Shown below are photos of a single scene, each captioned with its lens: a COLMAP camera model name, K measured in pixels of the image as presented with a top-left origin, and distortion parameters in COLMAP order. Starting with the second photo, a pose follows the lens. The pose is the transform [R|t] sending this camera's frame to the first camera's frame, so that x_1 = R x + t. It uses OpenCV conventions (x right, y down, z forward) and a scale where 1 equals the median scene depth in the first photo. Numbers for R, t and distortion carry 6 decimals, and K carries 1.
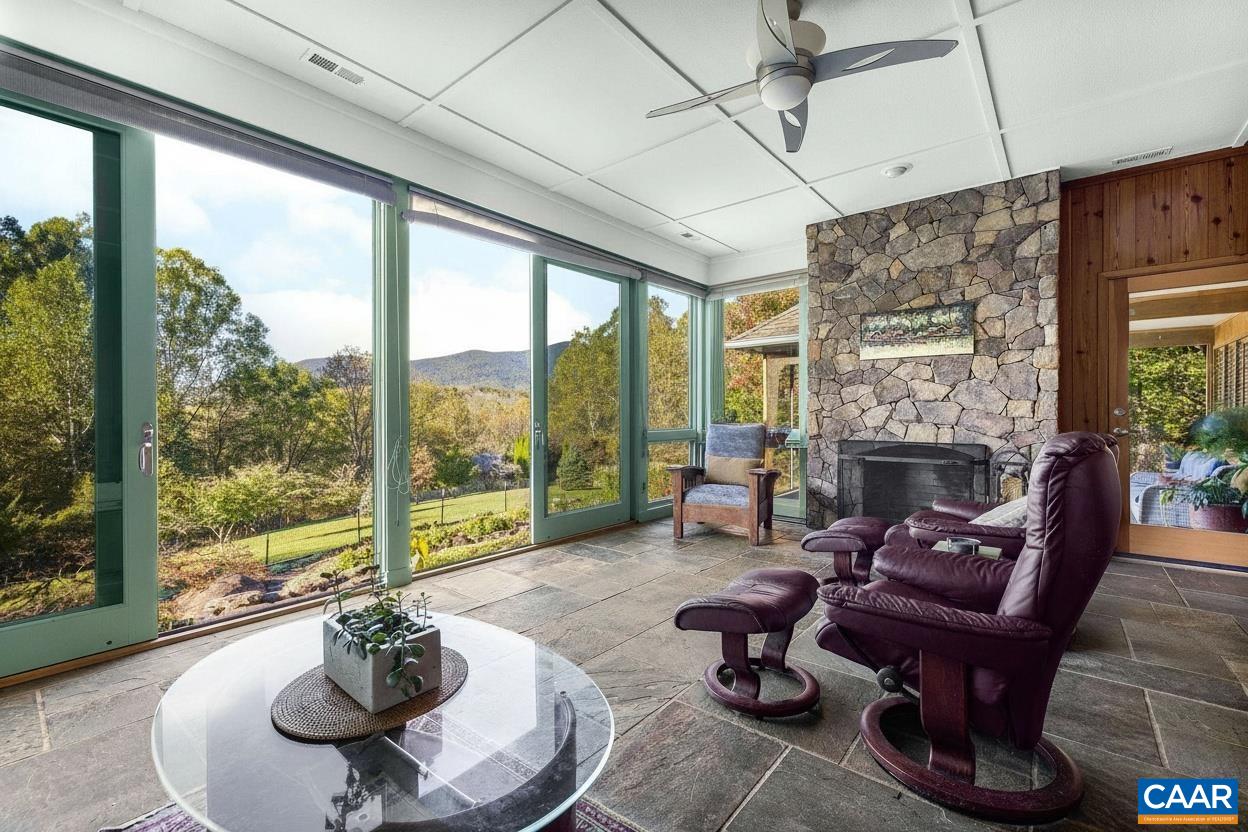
lens RADIAL K [[532.3, 0, 624.4], [0, 532.3, 414.2], [0, 0, 1]] dist [0.002563, 0.000232]
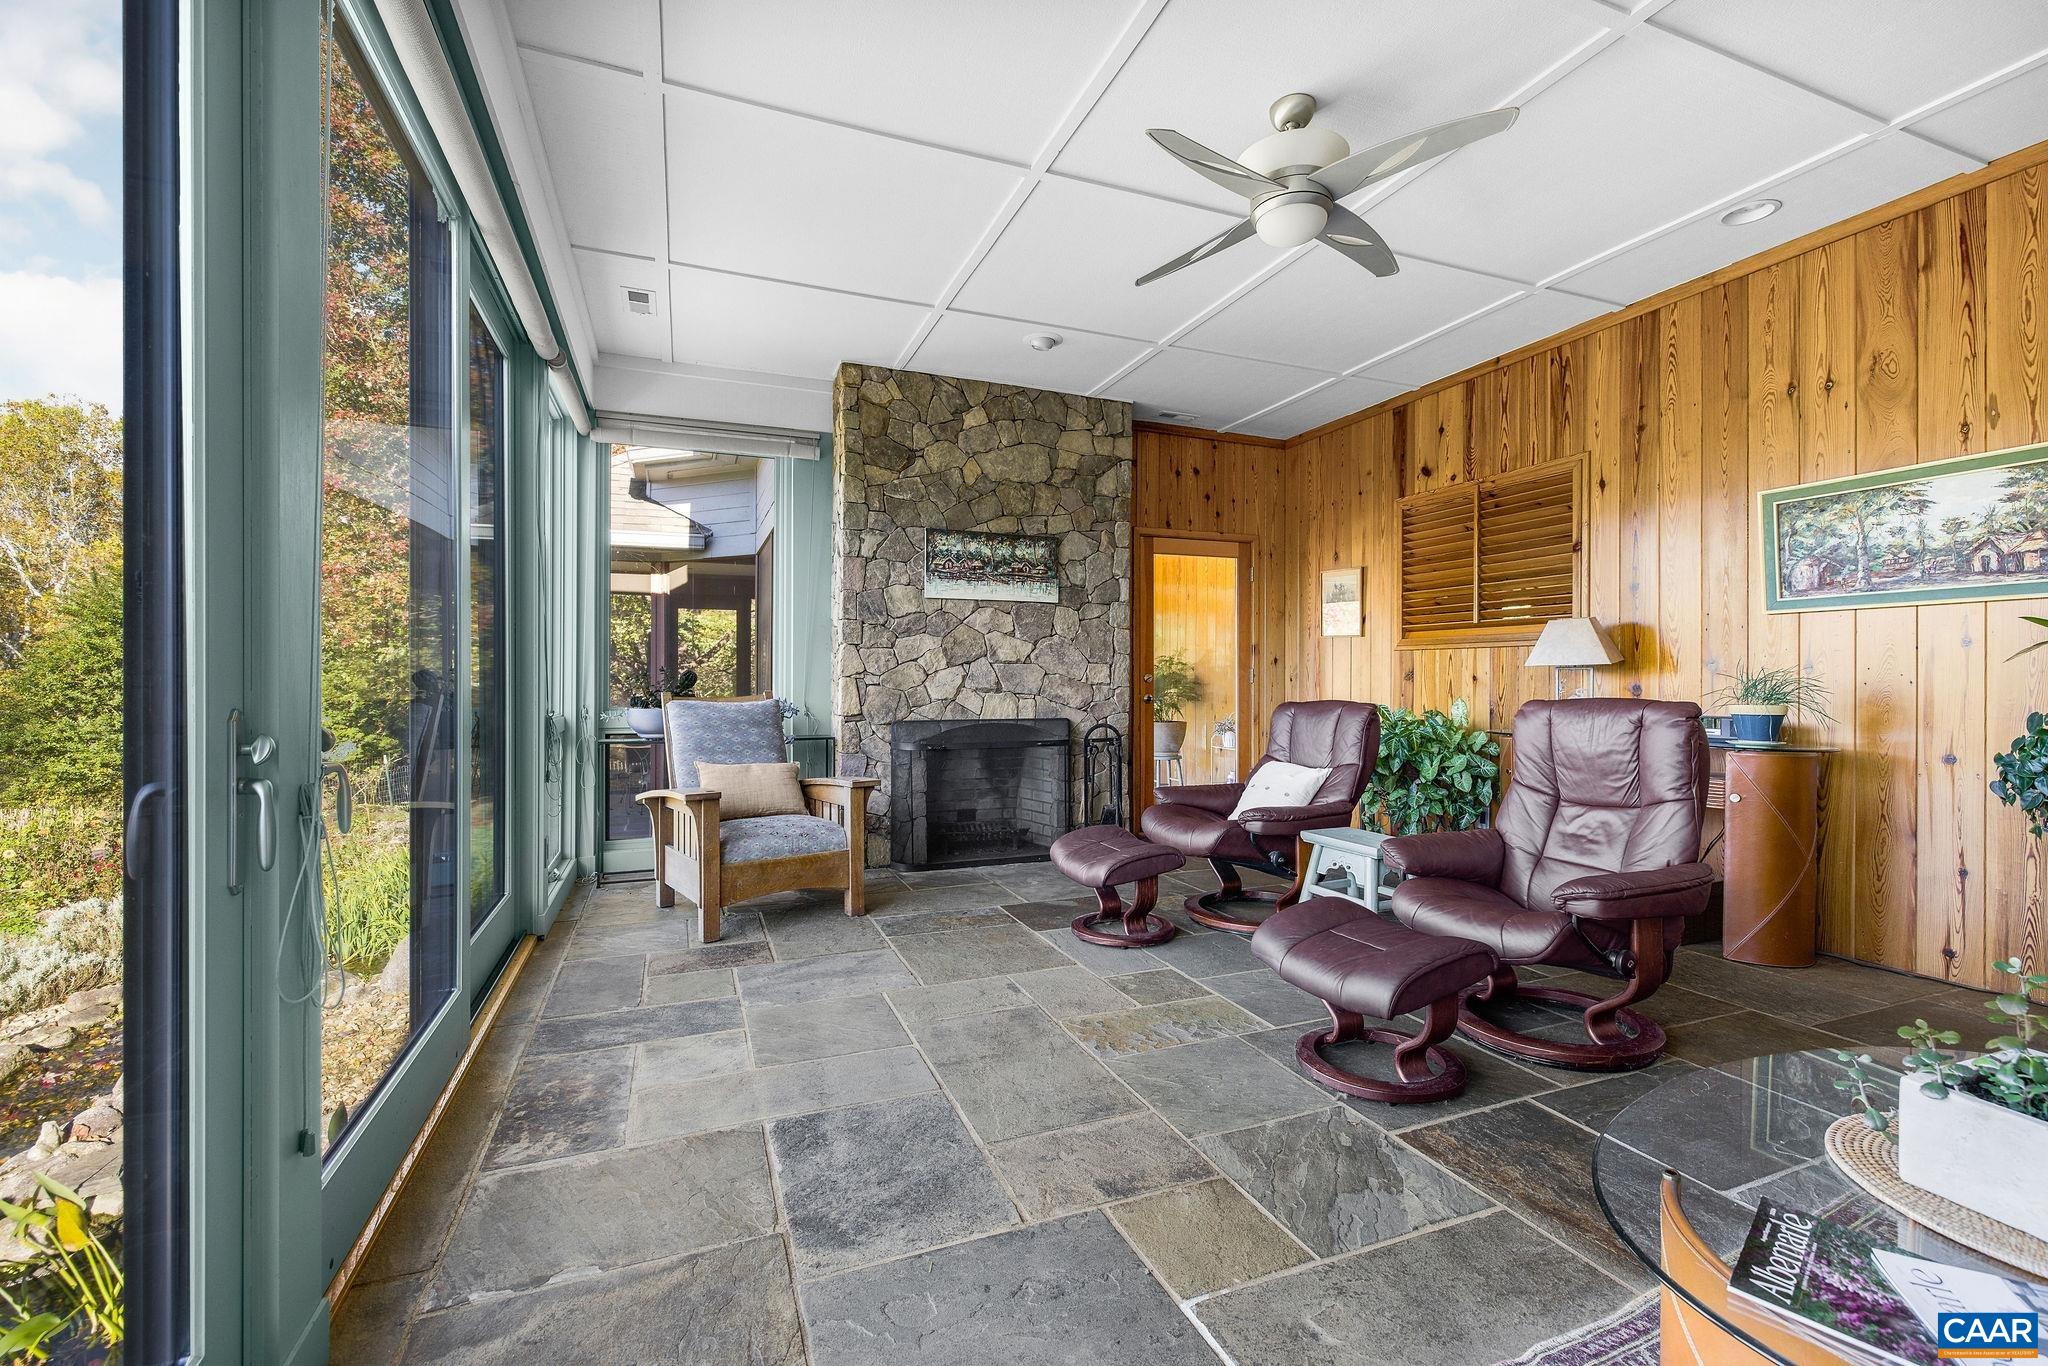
lens RADIAL K [[866.1, 0, 1027.0], [0, 866.1, 682.3], [0, 0, 1]] dist [0.001235, 0.000027]
pose [[0.478939, -0.002186, 0.877845, -0.465004], [-0.000441, 0.999996, 0.002731, -0.000767], [-0.877848, -0.001695, 0.478936, 0.408185]]
